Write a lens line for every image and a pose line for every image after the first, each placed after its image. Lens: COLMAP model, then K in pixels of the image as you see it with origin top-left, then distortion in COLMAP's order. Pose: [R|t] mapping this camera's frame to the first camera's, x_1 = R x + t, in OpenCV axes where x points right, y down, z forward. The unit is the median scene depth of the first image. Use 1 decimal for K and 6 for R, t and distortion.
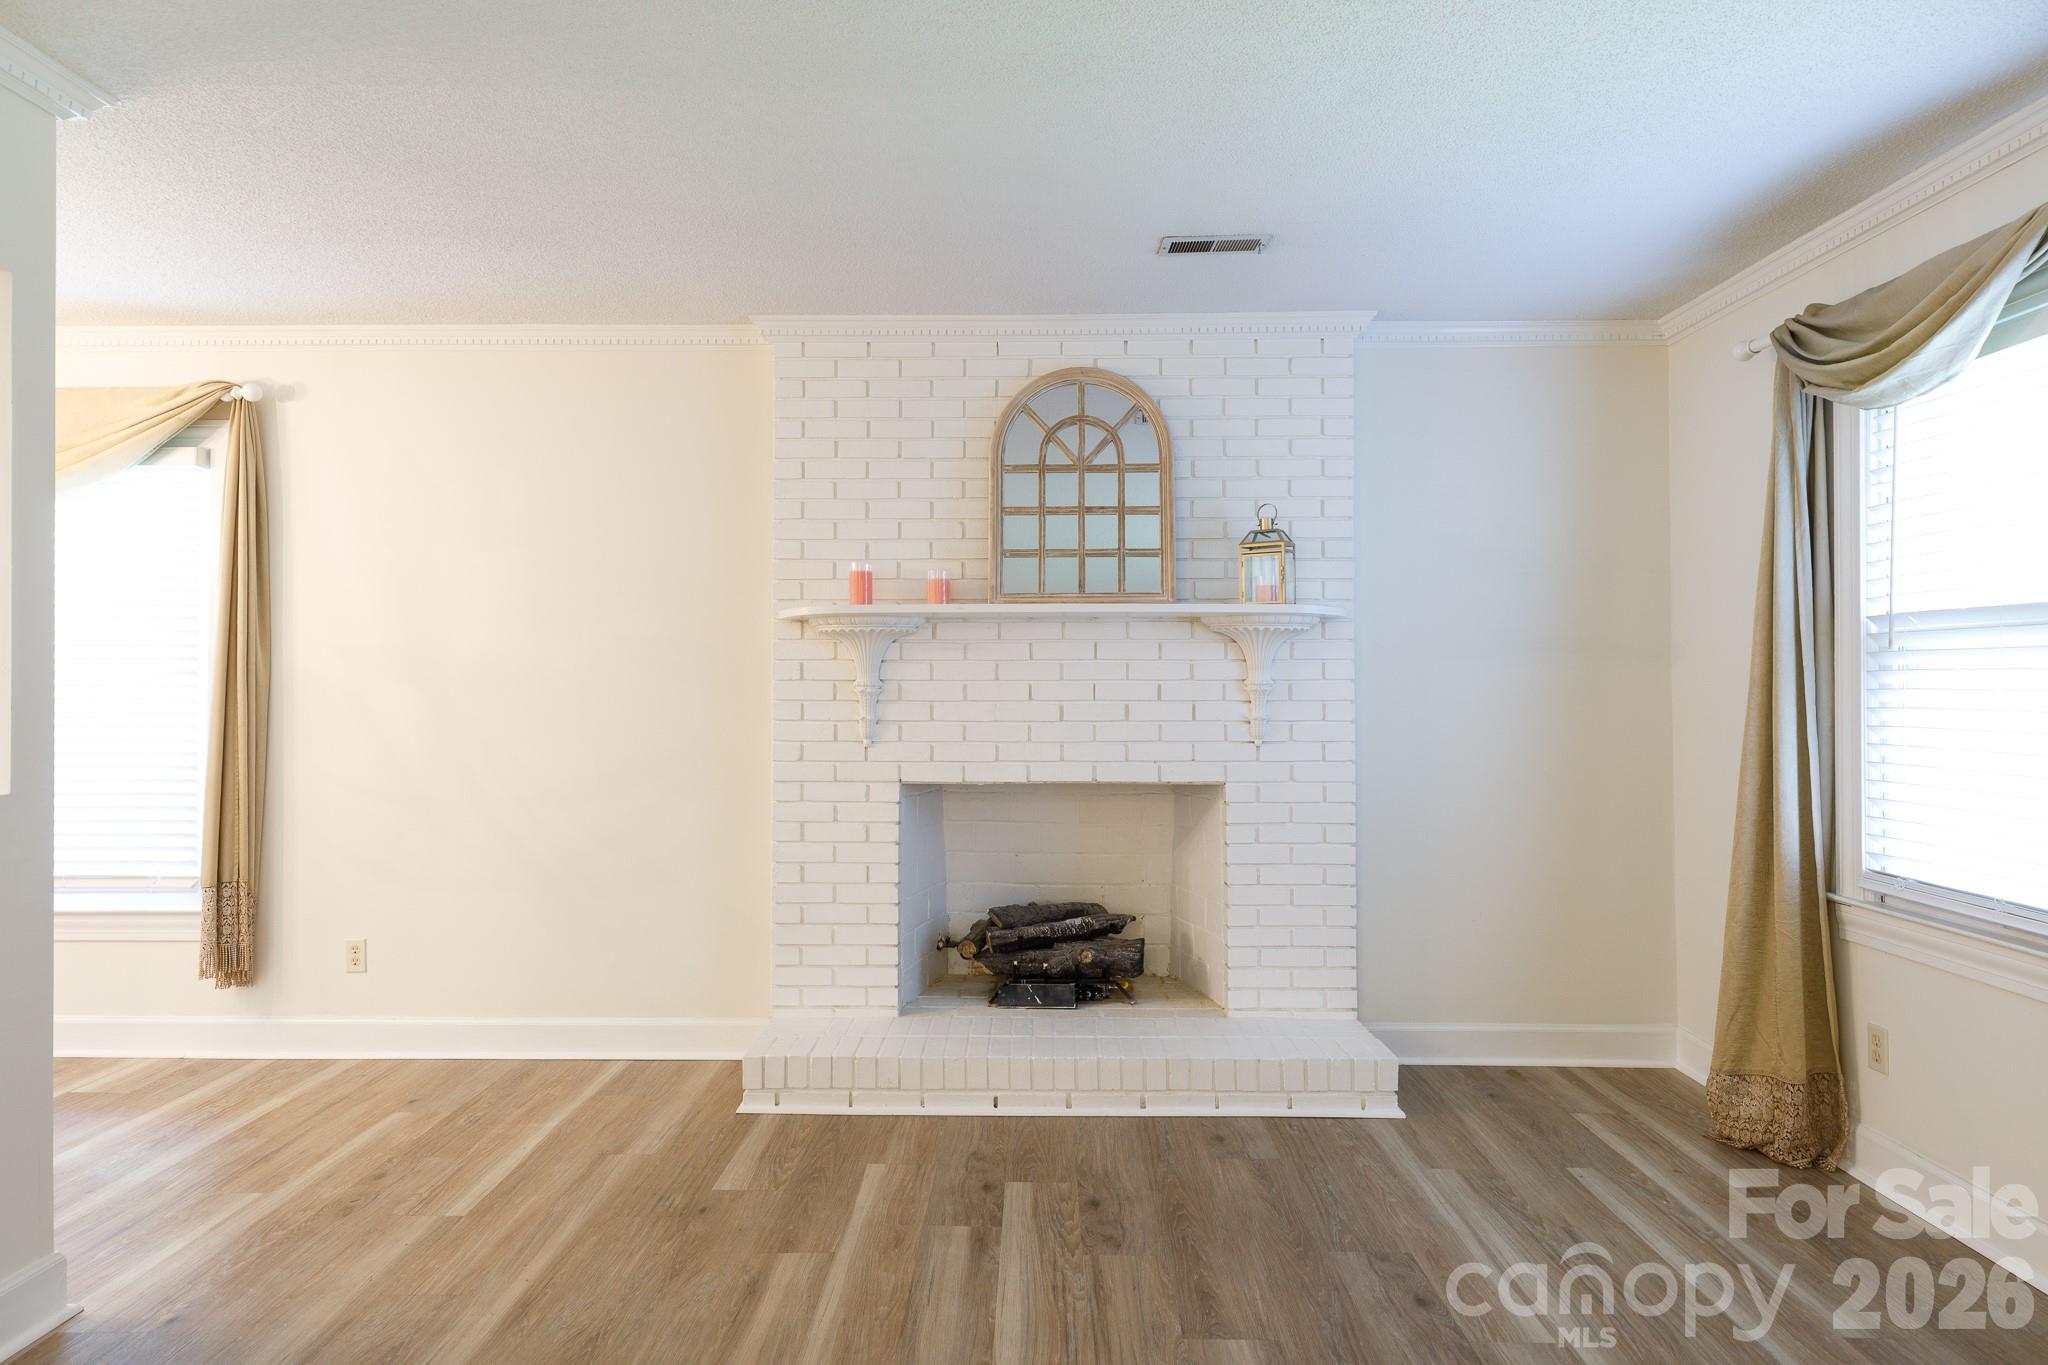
lens RADIAL K [[1232.5, 0, 1018.8], [0, 1232.5, 663.2], [0, 0, 1]] dist [0.008213, -0.002499]
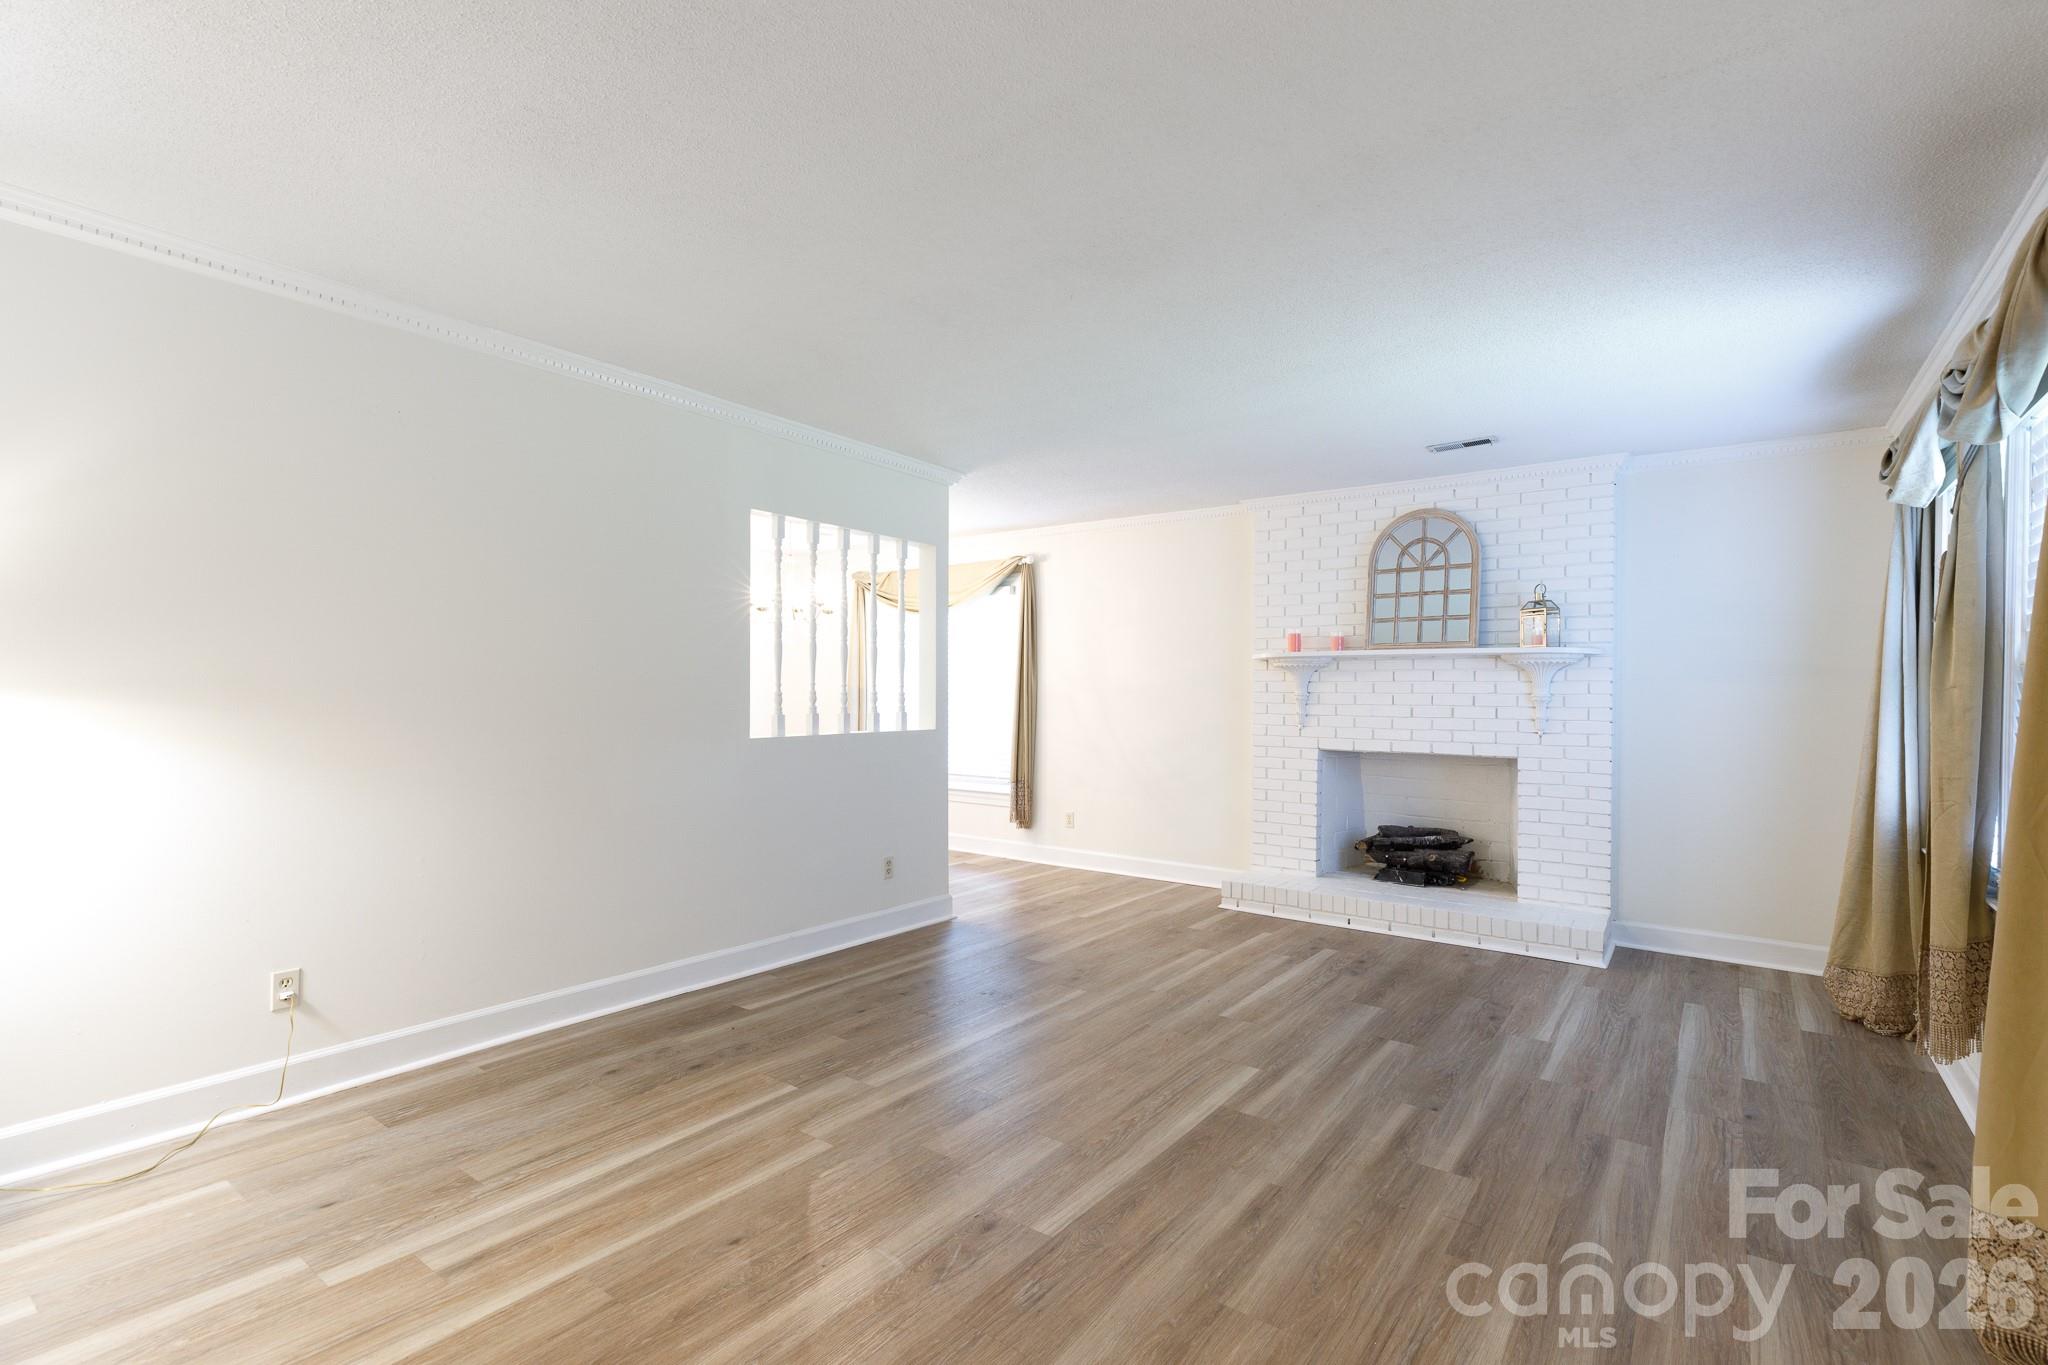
lens RADIAL K [[925.5, 0, 1021.7], [0, 925.5, 695.5], [0, 0, 1]] dist [0.001876, -0.000674]
pose [[0.809347, 0.009224, -0.587258, 0.354244], [0.000352, 0.999869, 0.016190, -0.003977], [0.587331, -0.013311, 0.809238, -0.361196]]
